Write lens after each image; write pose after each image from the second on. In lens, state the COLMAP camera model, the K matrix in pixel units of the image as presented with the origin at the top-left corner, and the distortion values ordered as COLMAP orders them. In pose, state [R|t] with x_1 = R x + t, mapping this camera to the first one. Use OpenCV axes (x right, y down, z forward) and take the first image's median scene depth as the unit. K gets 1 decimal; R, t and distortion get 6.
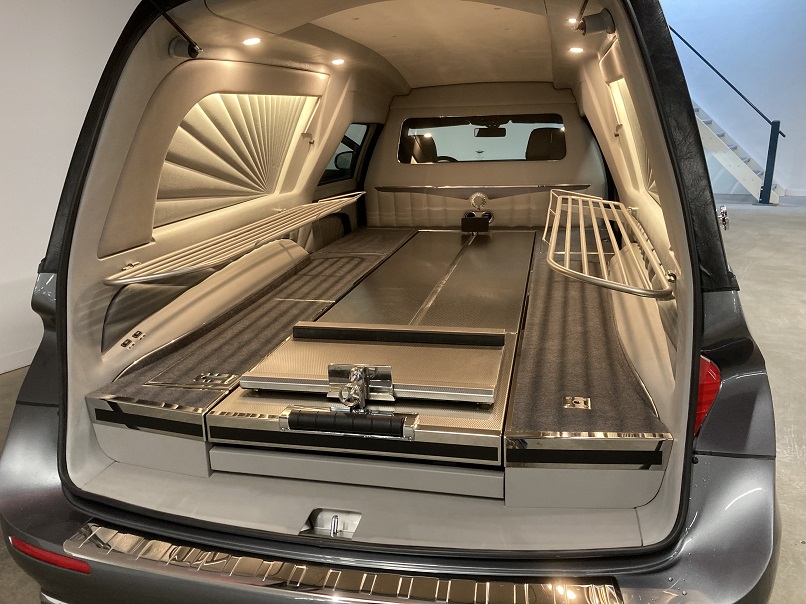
lens RADIAL K [[666.9, 0, 397.1], [0, 666.9, 309.1], [0, 0, 1]] dist [0.039739, -0.038561]
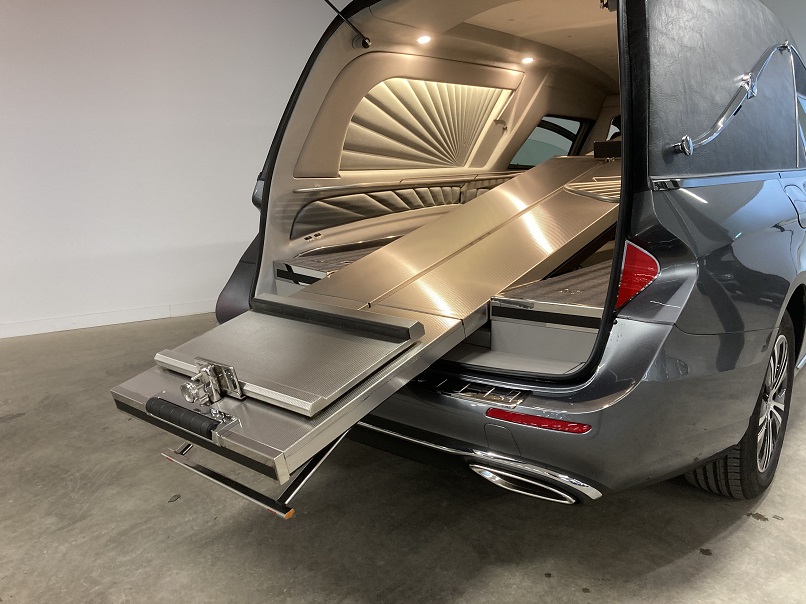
lens RADIAL K [[666.9, 0, 398.2], [0, 666.9, 307.0], [0, 0, 1]] dist [0.039739, -0.038561]
pose [[0.902434, 0.116044, -0.414905, 0.346302], [-0.132214, 0.991167, -0.010353, 0.157784], [0.410039, 0.064200, 0.909806, -0.228195]]
